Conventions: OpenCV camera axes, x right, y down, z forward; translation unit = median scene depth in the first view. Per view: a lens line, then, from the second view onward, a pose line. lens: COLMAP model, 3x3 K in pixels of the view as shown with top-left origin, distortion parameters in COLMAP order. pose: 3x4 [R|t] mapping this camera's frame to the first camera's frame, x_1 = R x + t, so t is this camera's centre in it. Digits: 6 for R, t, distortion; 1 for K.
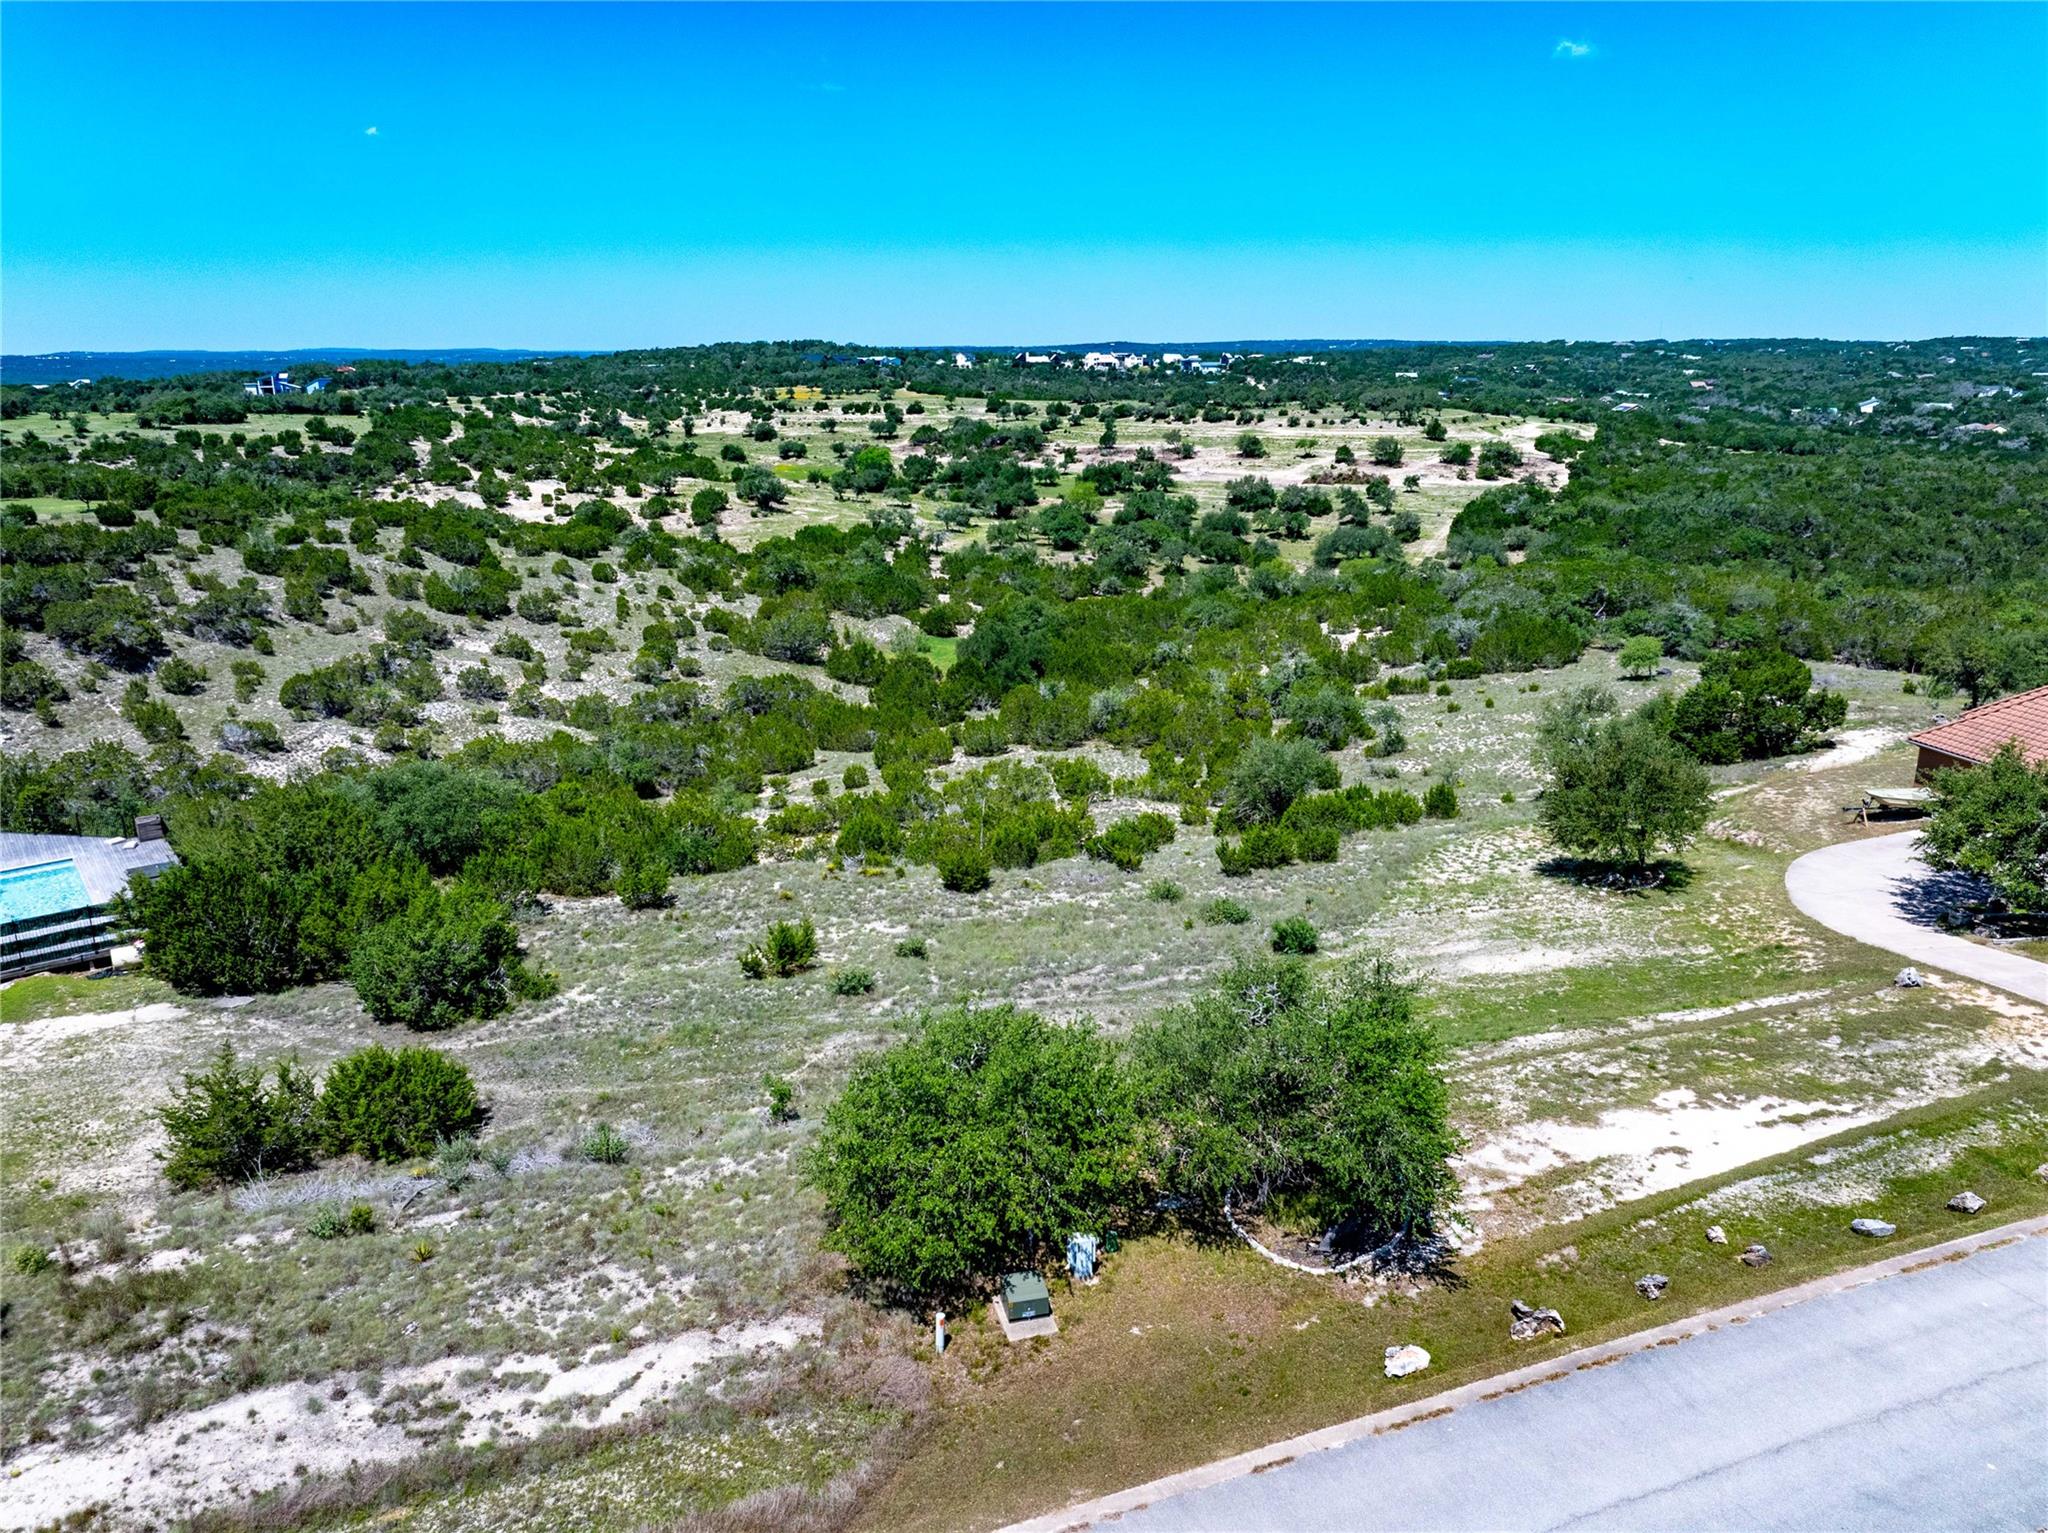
lens RADIAL K [[1445.1, 0, 1035.2], [0, 1445.1, 737.3], [0, 0, 1]] dist [-0.043890, 0.005942]
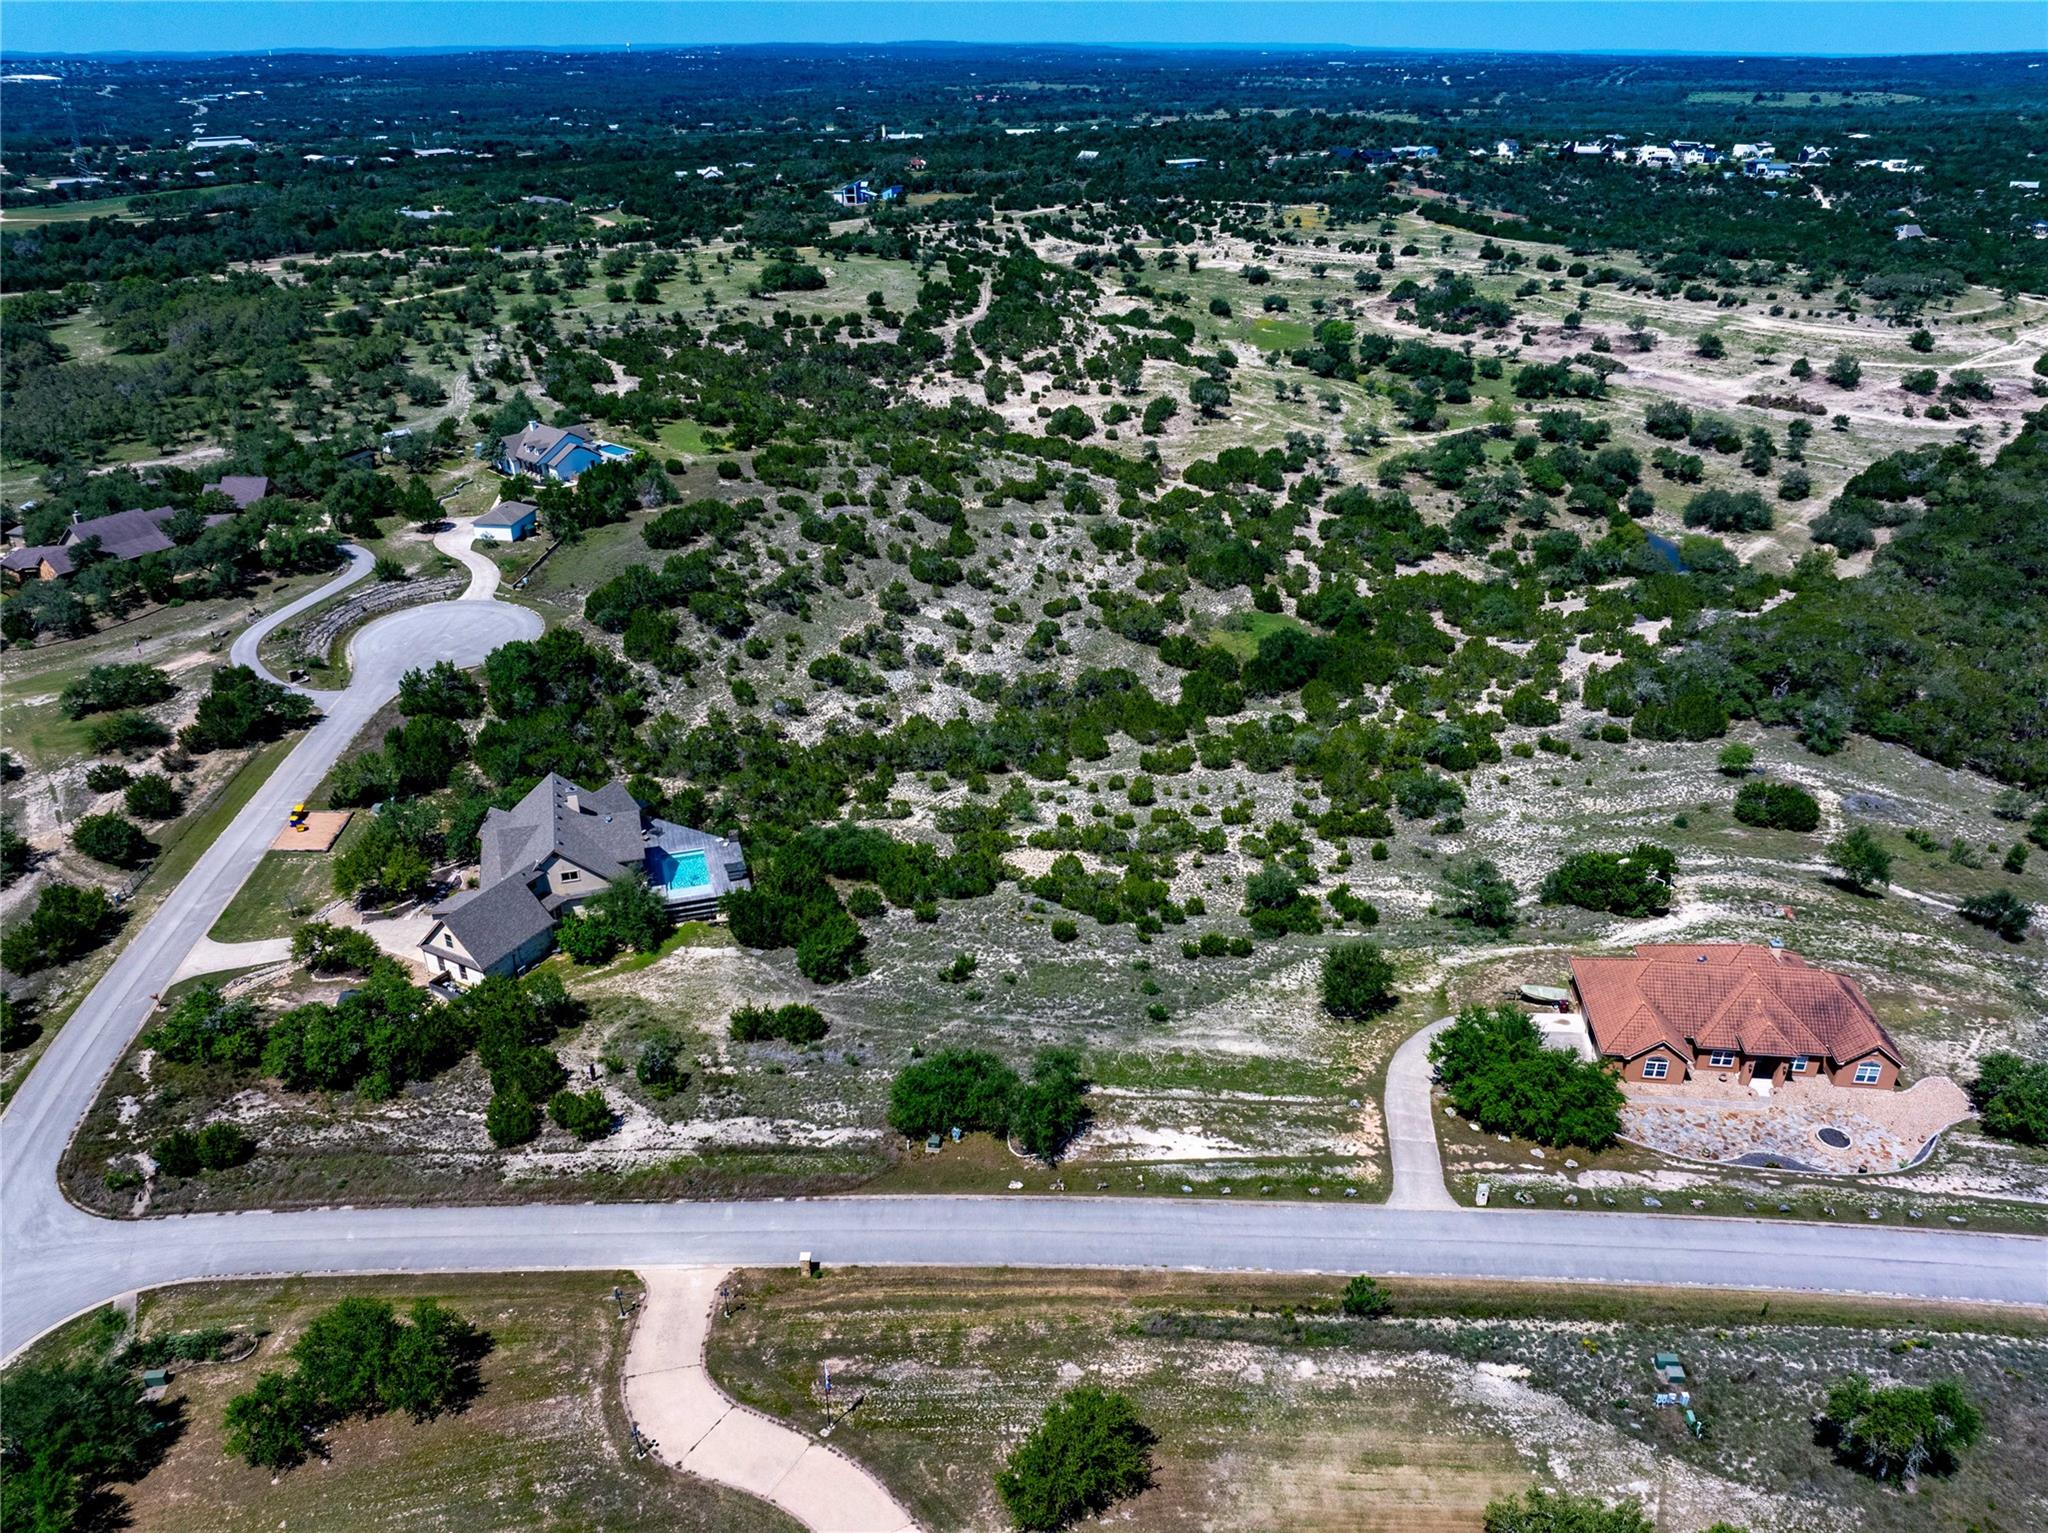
lens RADIAL K [[1445.1, 0, 1032.8], [0, 1445.1, 755.2], [0, 0, 1]] dist [-0.043890, 0.005942]
pose [[0.929104, 0.166584, -0.330176, 0.125397], [-0.097044, 0.971338, 0.216990, -0.136083], [0.356859, -0.169565, 0.918640, -0.206938]]
